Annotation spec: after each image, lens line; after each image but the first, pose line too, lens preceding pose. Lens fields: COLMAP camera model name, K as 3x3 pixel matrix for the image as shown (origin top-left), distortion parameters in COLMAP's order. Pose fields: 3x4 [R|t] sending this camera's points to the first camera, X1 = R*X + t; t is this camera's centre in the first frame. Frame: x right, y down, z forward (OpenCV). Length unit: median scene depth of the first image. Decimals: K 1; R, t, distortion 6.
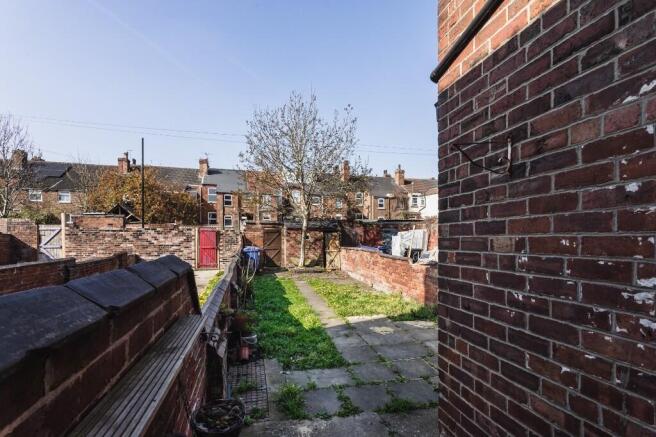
lens RADIAL K [[308.7, 0, 332.5], [0, 308.7, 218.7], [0, 0, 1]] dist [-0.004410, 0.001008]
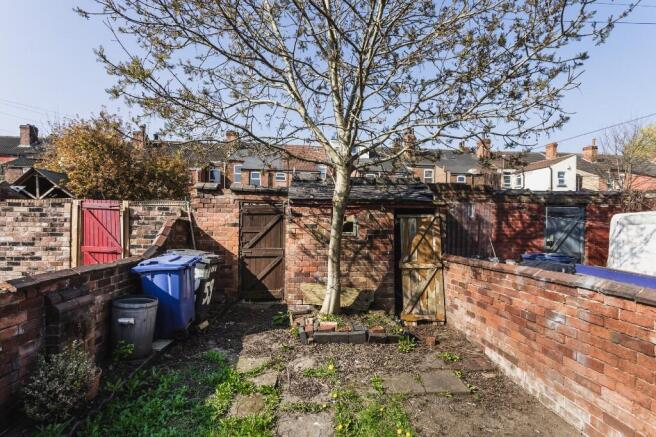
lens RADIAL K [[308.7, 0, 330.4], [0, 308.7, 223.8], [0, 0, 1]] dist [-0.004410, 0.001008]
pose [[0.984027, 0.007580, -0.177858, -0.039016], [0.000391, 0.998999, 0.044739, 0.040905], [0.178019, -0.044094, 0.983039, 0.648058]]
